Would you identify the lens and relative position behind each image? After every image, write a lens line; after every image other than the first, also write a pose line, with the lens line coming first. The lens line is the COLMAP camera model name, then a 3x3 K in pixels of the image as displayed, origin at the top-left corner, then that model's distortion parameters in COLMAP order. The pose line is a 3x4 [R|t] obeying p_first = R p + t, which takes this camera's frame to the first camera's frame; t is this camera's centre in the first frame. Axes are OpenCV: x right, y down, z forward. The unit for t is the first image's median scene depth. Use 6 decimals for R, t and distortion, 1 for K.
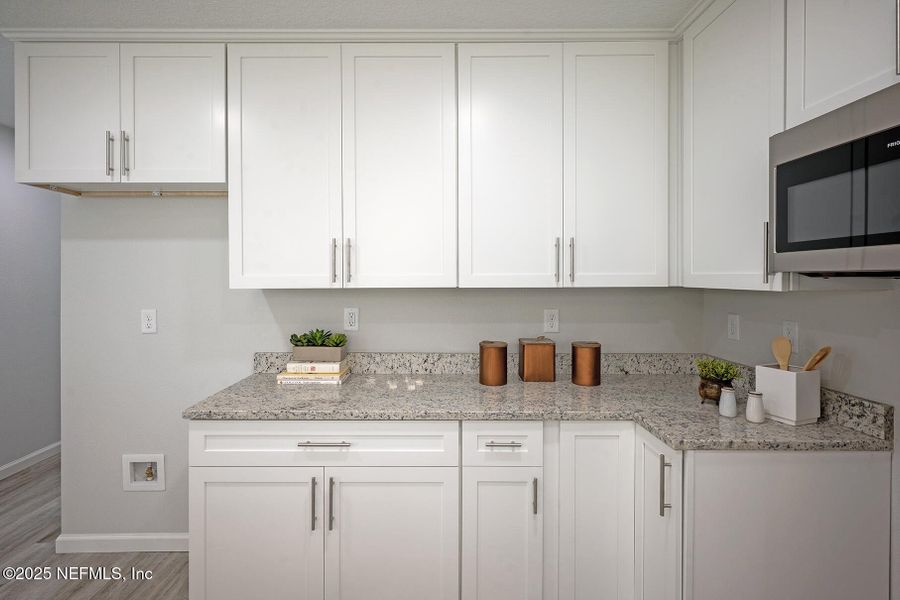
lens RADIAL K [[432.8, 0, 435.9], [0, 432.8, 281.3], [0, 0, 1]] dist [0.002362, 0.000626]
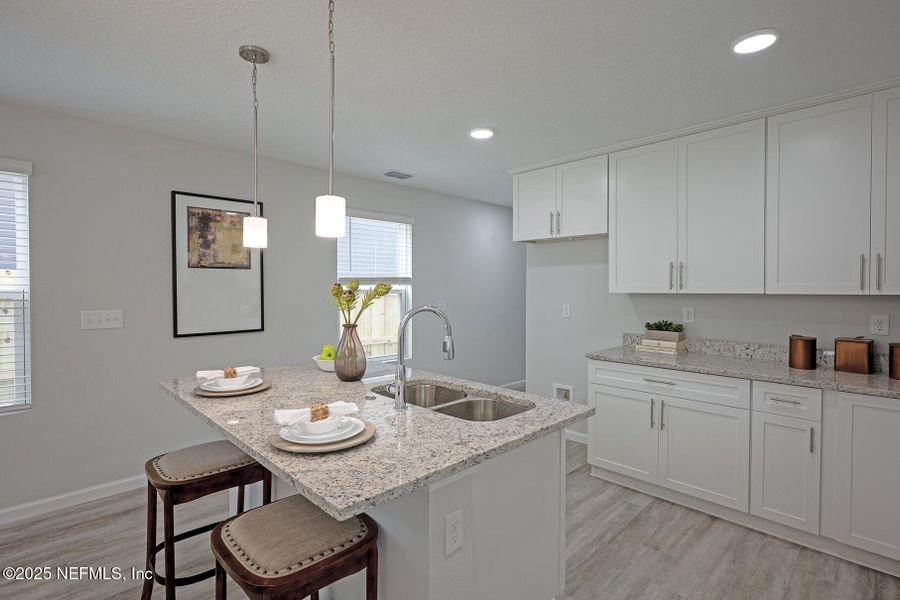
lens RADIAL K [[441.7, 0, 451.0], [0, 441.7, 291.0], [0, 0, 1]] dist [0.000633, 0.000568]
pose [[0.697744, 0.008342, -0.716298, 0.361989], [-0.007483, 0.999963, 0.004355, 0.006819], [0.716308, 0.002321, 0.697781, -0.712139]]
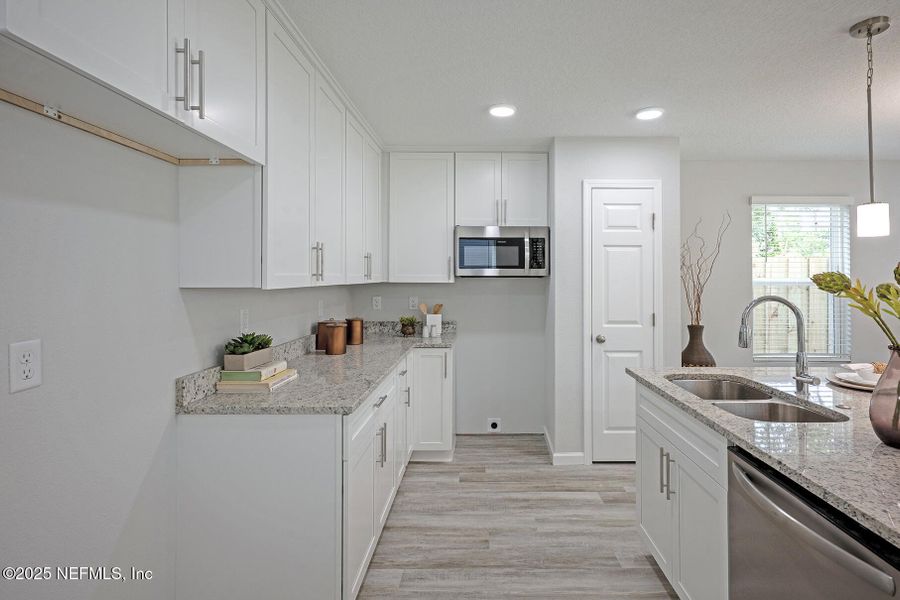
lens RADIAL K [[444.0, 0, 481.7], [0, 444.0, 269.9], [0, 0, 1]] dist [-0.002492, -0.000061]
pose [[-0.006416, 0.018483, 0.999809, -1.351763], [0.003828, 0.999822, -0.018458, -0.003625], [-0.999972, 0.003709, -0.006486, 0.570738]]
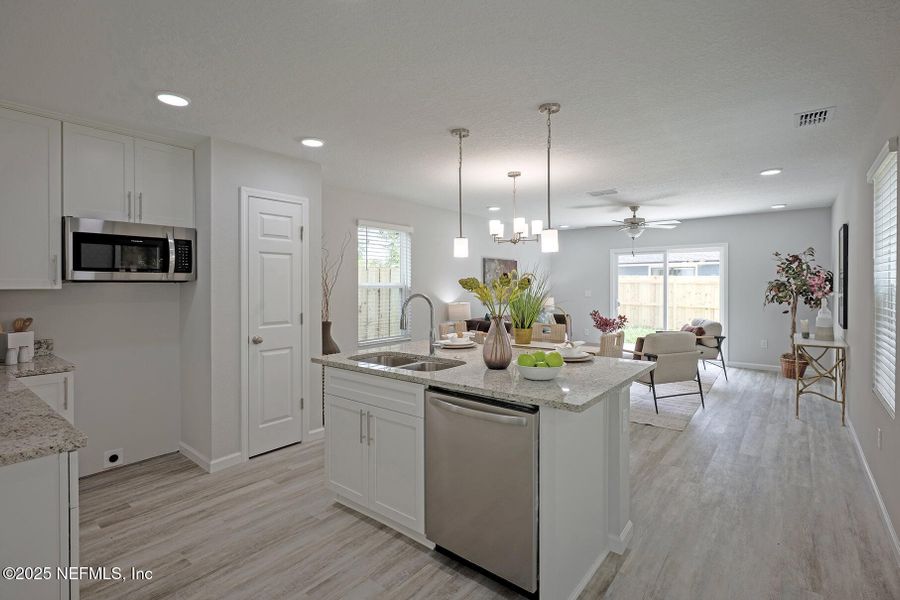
lens RADIAL K [[438.2, 0, 450.3], [0, 438.2, 282.8], [0, 0, 1]] dist [-0.000074, 0.000246]
pose [[-0.782632, 0.003606, 0.622474, -1.373454], [0.006060, 0.999980, 0.001826, 0.000158], [-0.622455, 0.005202, -0.782639, 1.011329]]
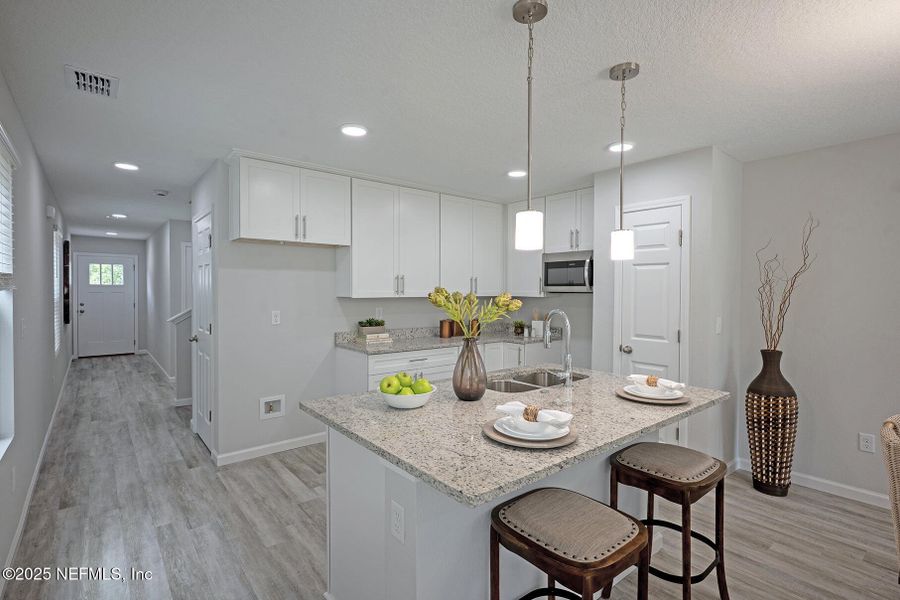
lens RADIAL K [[431.6, 0, 434.9], [0, 431.6, 293.7], [0, 0, 1]] dist [0.000822, 0.000170]
pose [[0.785672, -0.001893, 0.618640, -1.416212], [-0.001388, 0.999987, 0.004824, -0.012871], [-0.618642, -0.004649, 0.785660, -0.828759]]
